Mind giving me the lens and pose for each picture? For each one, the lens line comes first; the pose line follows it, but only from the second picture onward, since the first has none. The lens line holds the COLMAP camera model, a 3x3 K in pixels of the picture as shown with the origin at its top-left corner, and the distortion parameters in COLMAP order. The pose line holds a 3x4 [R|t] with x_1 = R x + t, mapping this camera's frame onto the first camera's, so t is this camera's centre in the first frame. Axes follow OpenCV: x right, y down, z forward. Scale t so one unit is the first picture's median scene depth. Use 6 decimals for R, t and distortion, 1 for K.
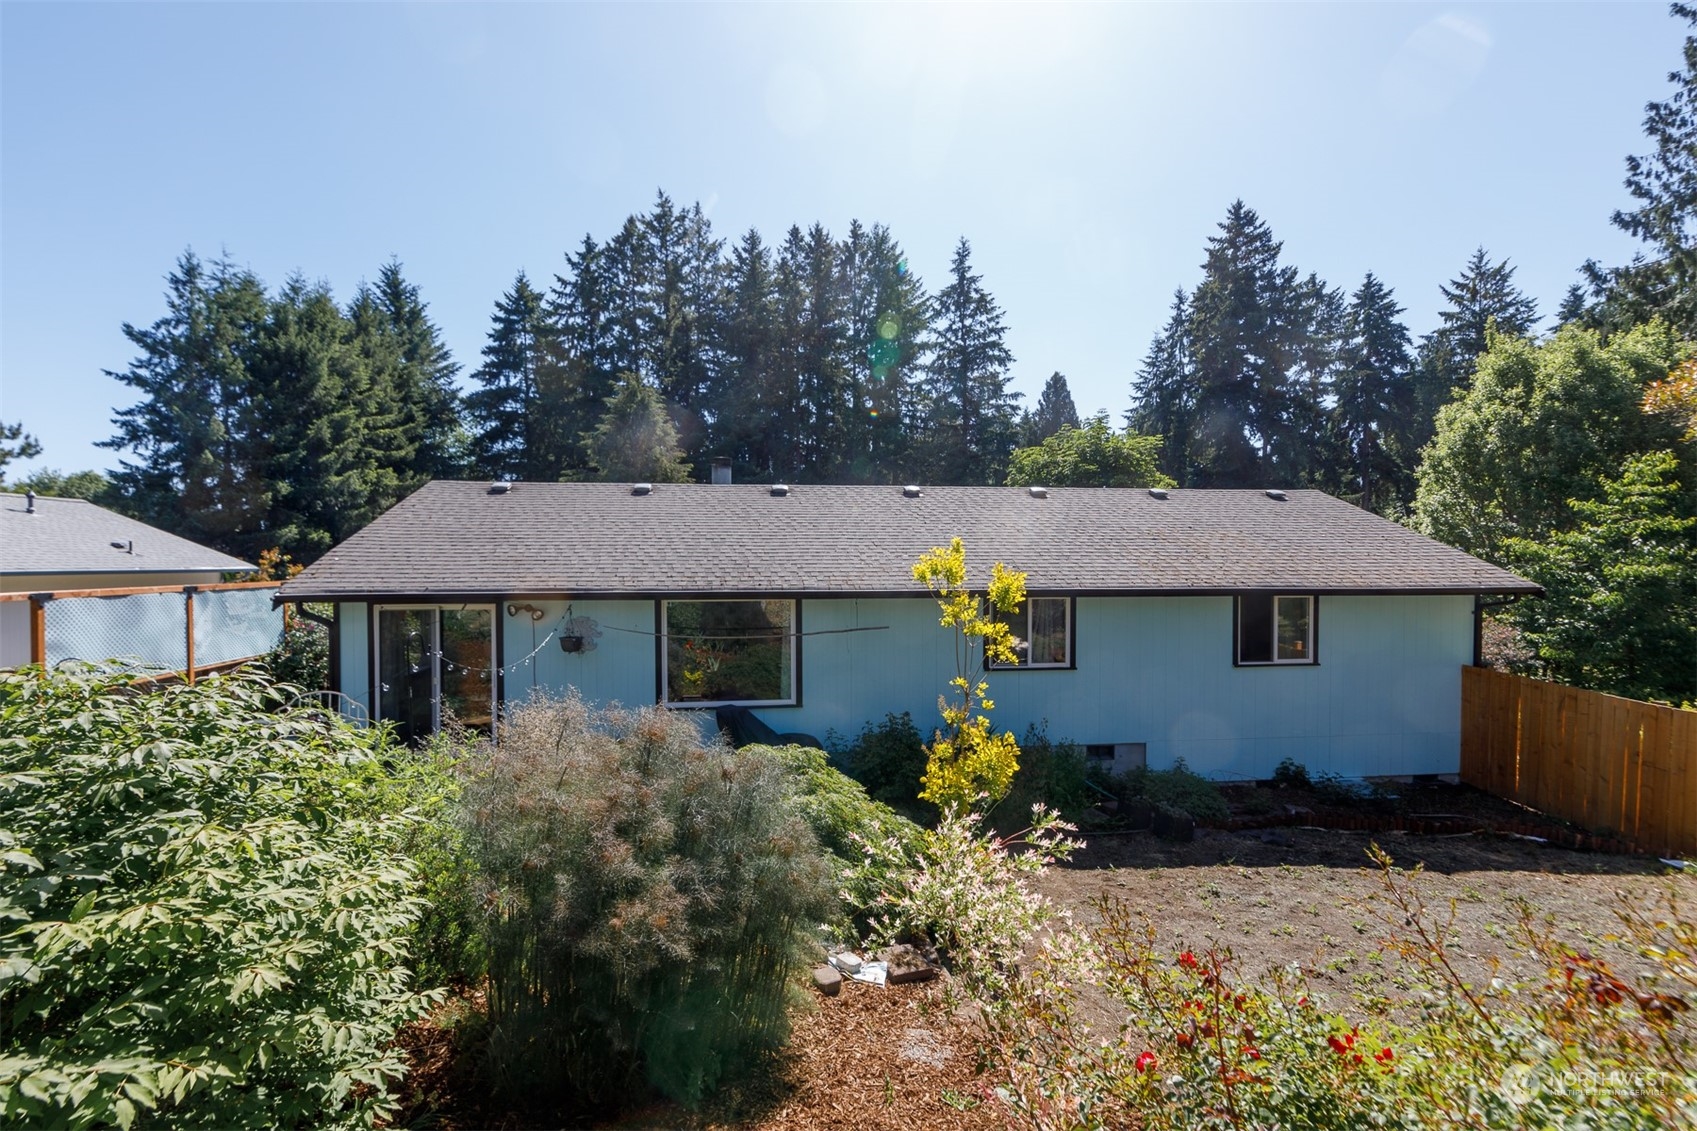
lens RADIAL K [[769.8, 0, 841.7], [0, 769.8, 569.1], [0, 0, 1]] dist [0.009889, 0.000054]
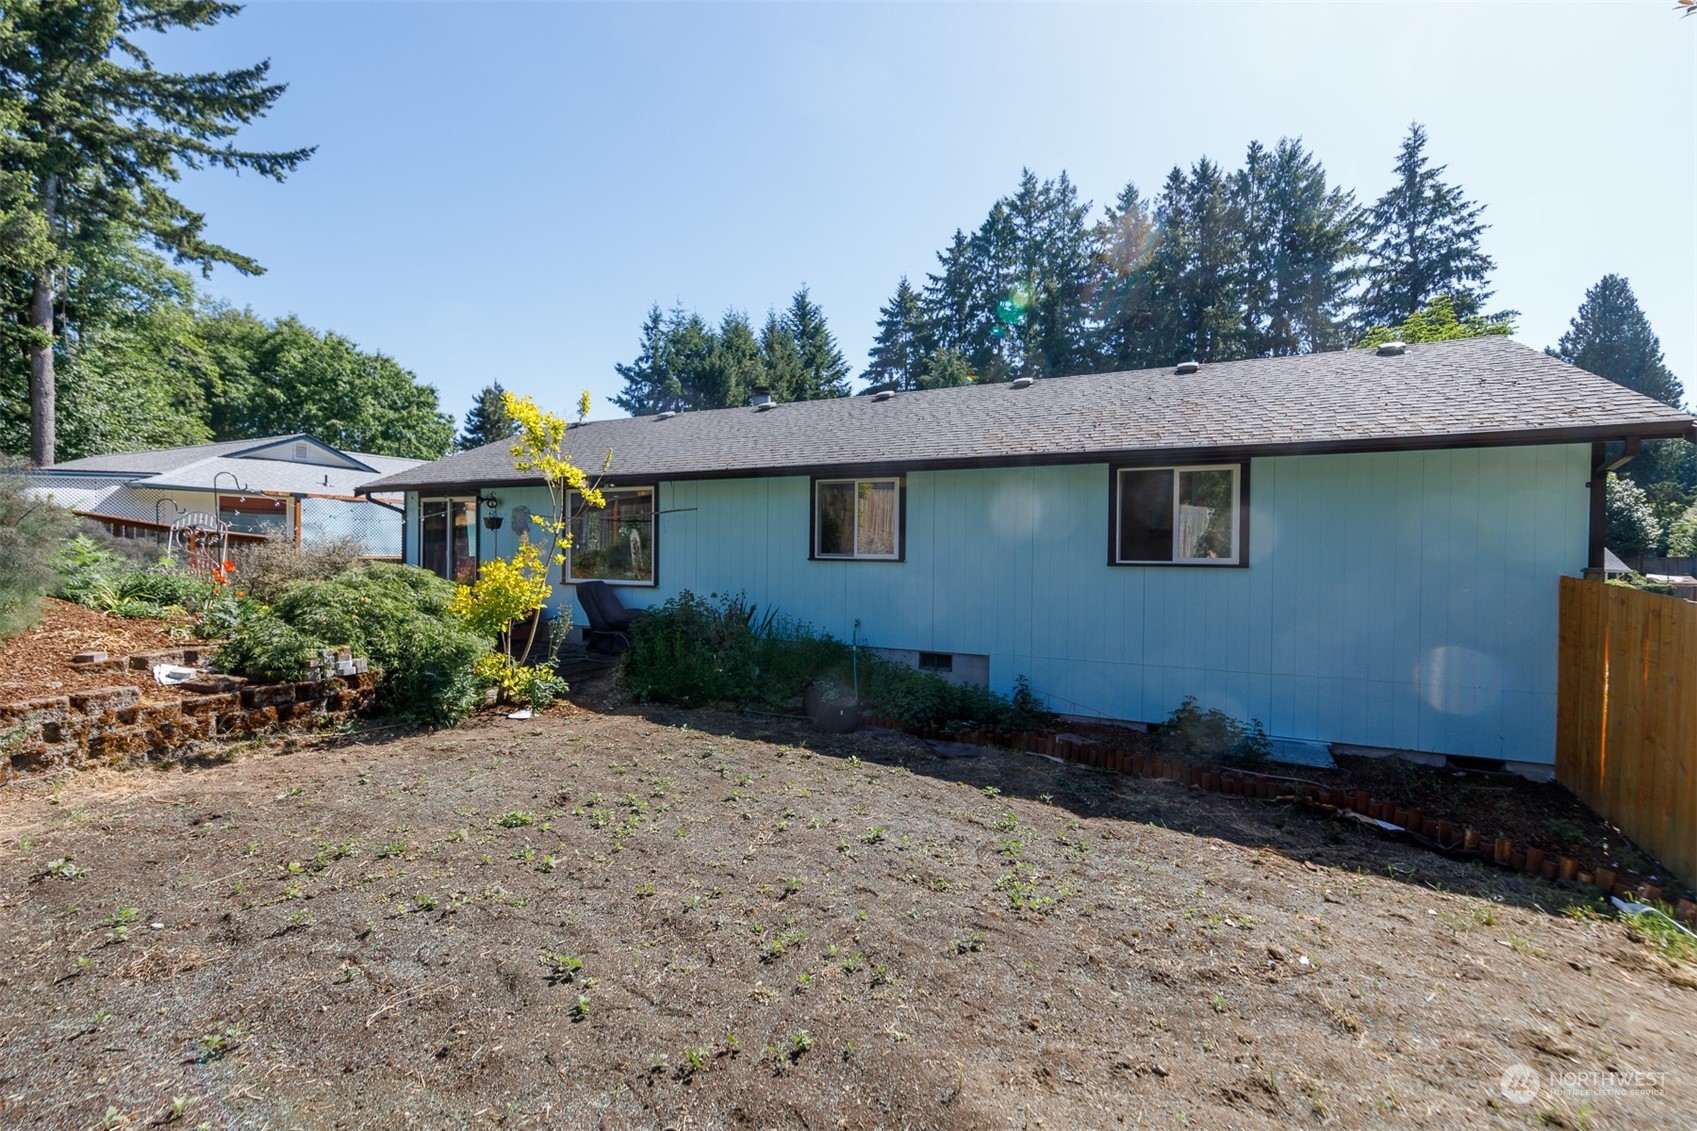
lens RADIAL K [[769.8, 0, 843.8], [0, 769.8, 556.9], [0, 0, 1]] dist [0.009889, 0.000054]
pose [[0.829546, 0.012879, -0.558289, 0.135937], [-0.020130, 0.999774, -0.006847, 0.024614], [0.558075, 0.016919, 0.829618, 0.044921]]
